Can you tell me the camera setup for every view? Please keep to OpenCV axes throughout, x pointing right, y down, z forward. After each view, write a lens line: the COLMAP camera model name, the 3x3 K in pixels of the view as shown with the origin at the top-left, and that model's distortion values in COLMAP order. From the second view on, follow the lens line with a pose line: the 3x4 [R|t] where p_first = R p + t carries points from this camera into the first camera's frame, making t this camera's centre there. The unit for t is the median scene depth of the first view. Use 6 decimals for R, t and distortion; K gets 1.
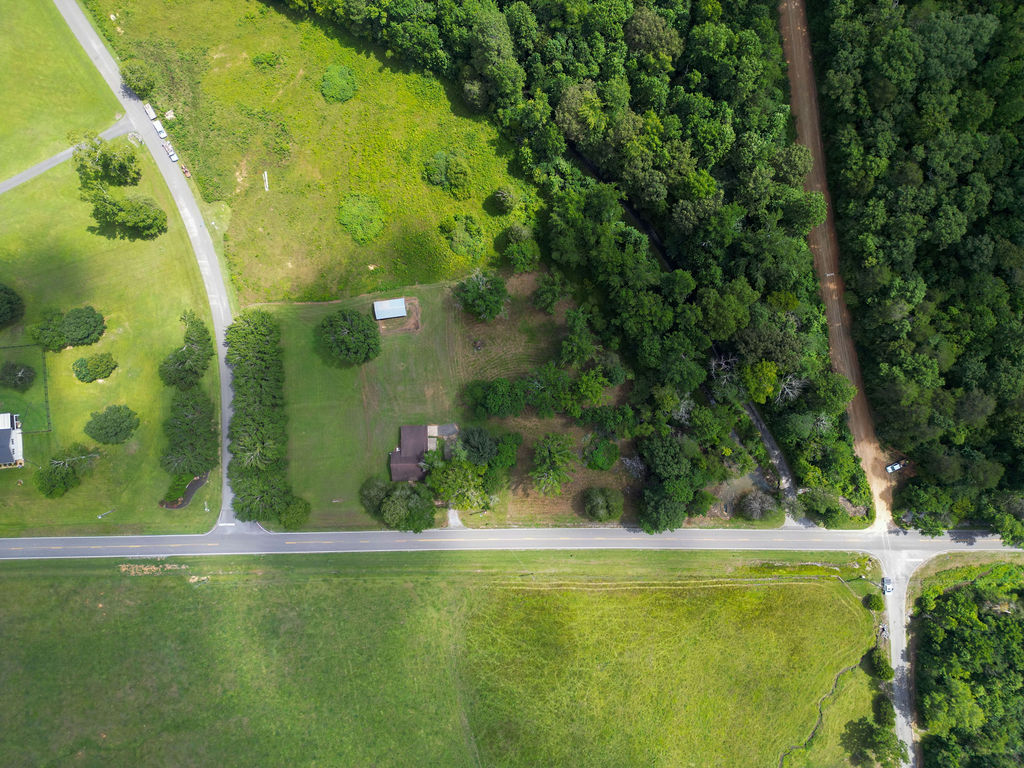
lens RADIAL K [[723.6, 0, 512.0], [0, 723.6, 384.0], [0, 0, 1]] dist [0.055240, -0.042096]
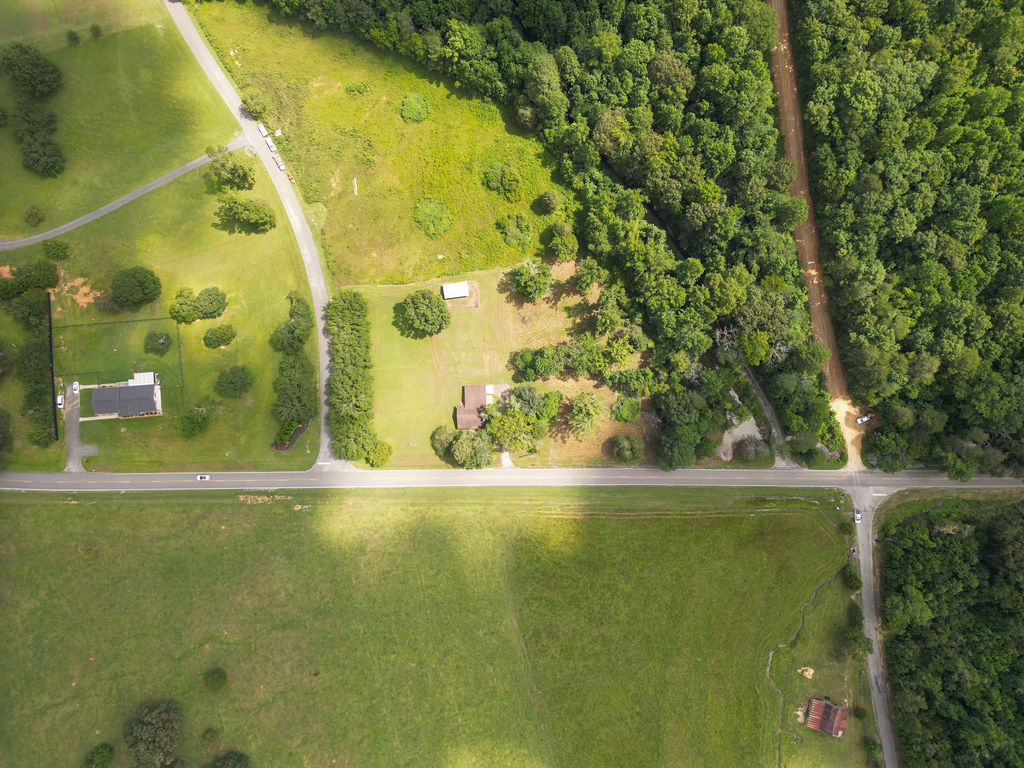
lens RADIAL K [[723.6, 0, 512.0], [0, 723.6, 384.0], [0, 0, 1]] dist [0.055240, -0.042096]
pose [[0.999988, 0.003651, 0.003298, -0.078041], [-0.003640, 0.999988, -0.003312, 0.061808], [-0.003310, 0.003300, 0.999989, -0.240856]]
